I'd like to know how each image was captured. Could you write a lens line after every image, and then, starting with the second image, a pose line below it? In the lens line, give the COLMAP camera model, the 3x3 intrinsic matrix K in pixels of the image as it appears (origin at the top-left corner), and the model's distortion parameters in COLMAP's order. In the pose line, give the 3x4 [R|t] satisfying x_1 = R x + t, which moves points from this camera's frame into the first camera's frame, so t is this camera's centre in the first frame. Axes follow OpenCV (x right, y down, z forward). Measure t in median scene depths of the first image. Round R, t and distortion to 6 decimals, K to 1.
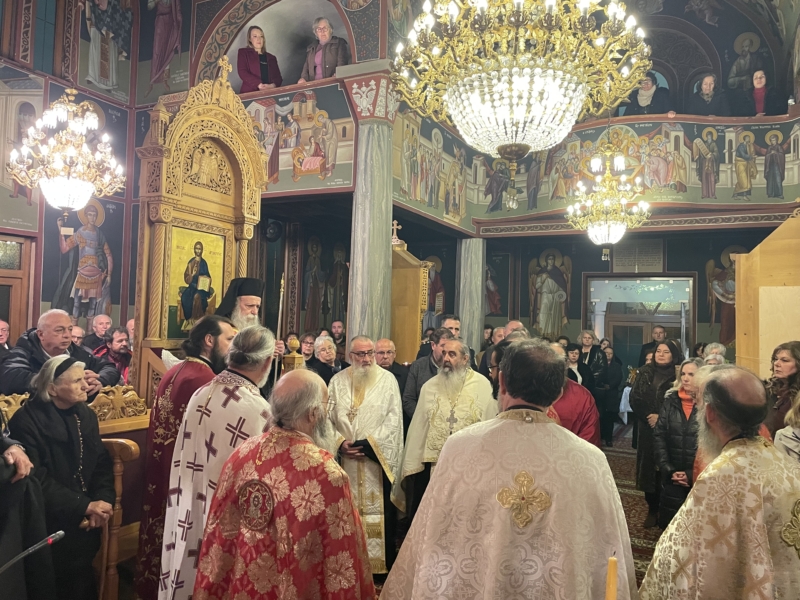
lens RADIAL K [[608.1, 0, 396.3], [0, 608.1, 297.6], [0, 0, 1]] dist [0.084837, -0.111378]
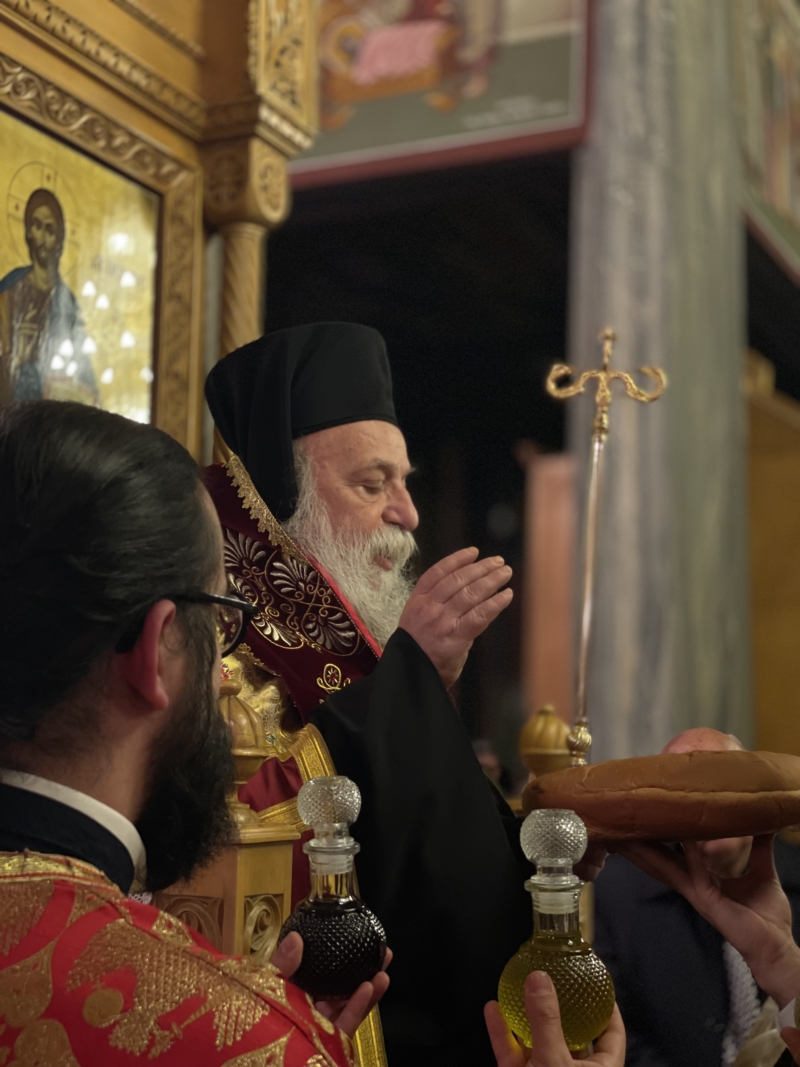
lens RADIAL K [[1593.4, 0, 400.0], [0, 1593.4, 533.5], [0, 0, 1]] dist [0.123300, -0.028645]
pose [[0.999811, -0.009831, 0.016783, -0.145307], [0.011243, 0.996215, -0.086189, 0.035677], [-0.015872, 0.086361, 0.996137, 0.338908]]
